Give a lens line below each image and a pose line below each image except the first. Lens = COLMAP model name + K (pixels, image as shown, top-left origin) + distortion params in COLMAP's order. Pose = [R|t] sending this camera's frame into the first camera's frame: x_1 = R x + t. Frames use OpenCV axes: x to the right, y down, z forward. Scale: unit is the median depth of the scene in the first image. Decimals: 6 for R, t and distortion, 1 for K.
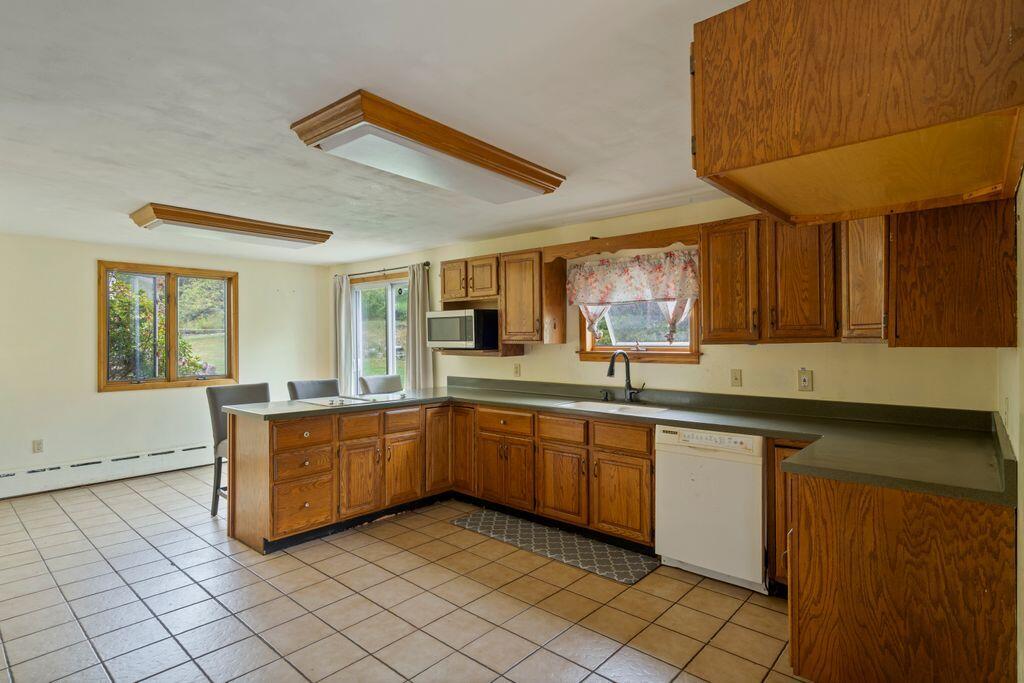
lens RADIAL K [[519.3, 0, 509.6], [0, 519.3, 338.8], [0, 0, 1]] dist [-0.006114, -0.000335]
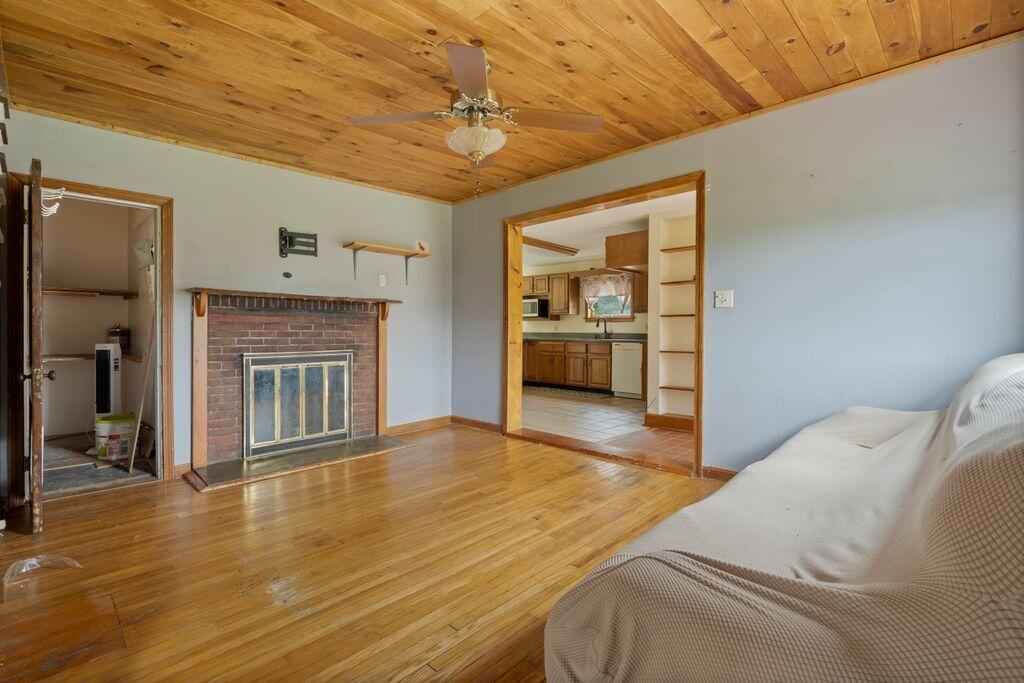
lens RADIAL K [[474.7, 0, 512.0], [0, 474.7, 338.5], [0, 0, 1]] dist [0.004214, 0.000307]
pose [[0.999295, 0.011381, -0.035774, -0.114913], [-0.010767, 0.999792, 0.017325, 0.086218], [0.035964, -0.016927, 0.999210, -1.147501]]
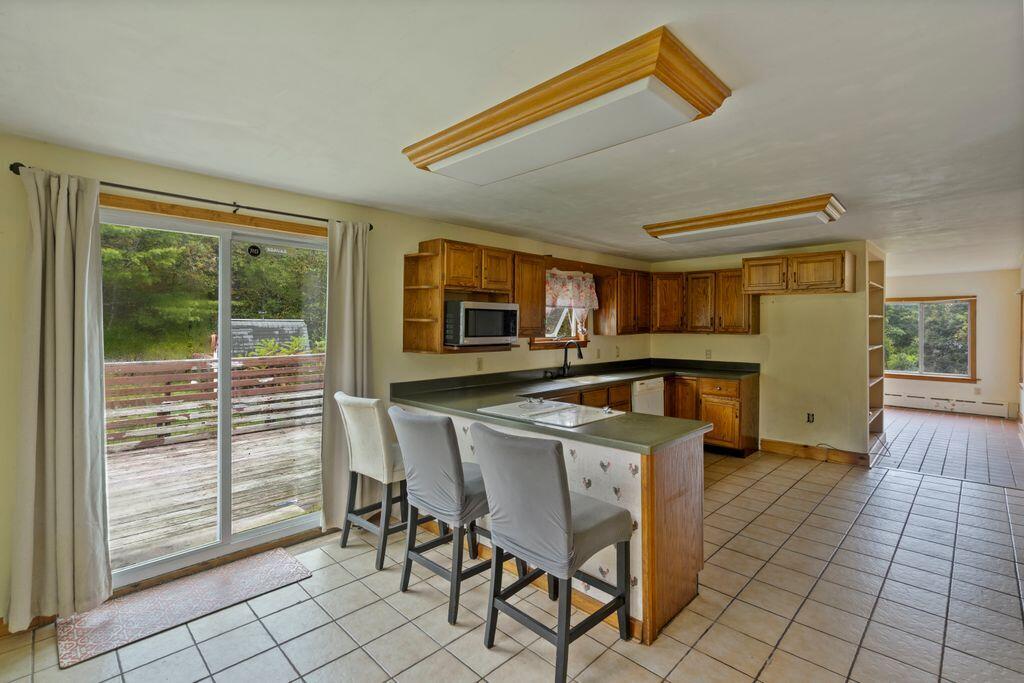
lens RADIAL K [[474.7, 0, 504.3], [0, 474.7, 325.7], [0, 0, 1]] dist [0.004214, 0.000307]
pose [[0.066850, 0.004930, 0.997751, -1.068051], [0.003647, 0.999980, -0.005185, -0.011843], [-0.997756, 0.003986, 0.066830, 1.065670]]
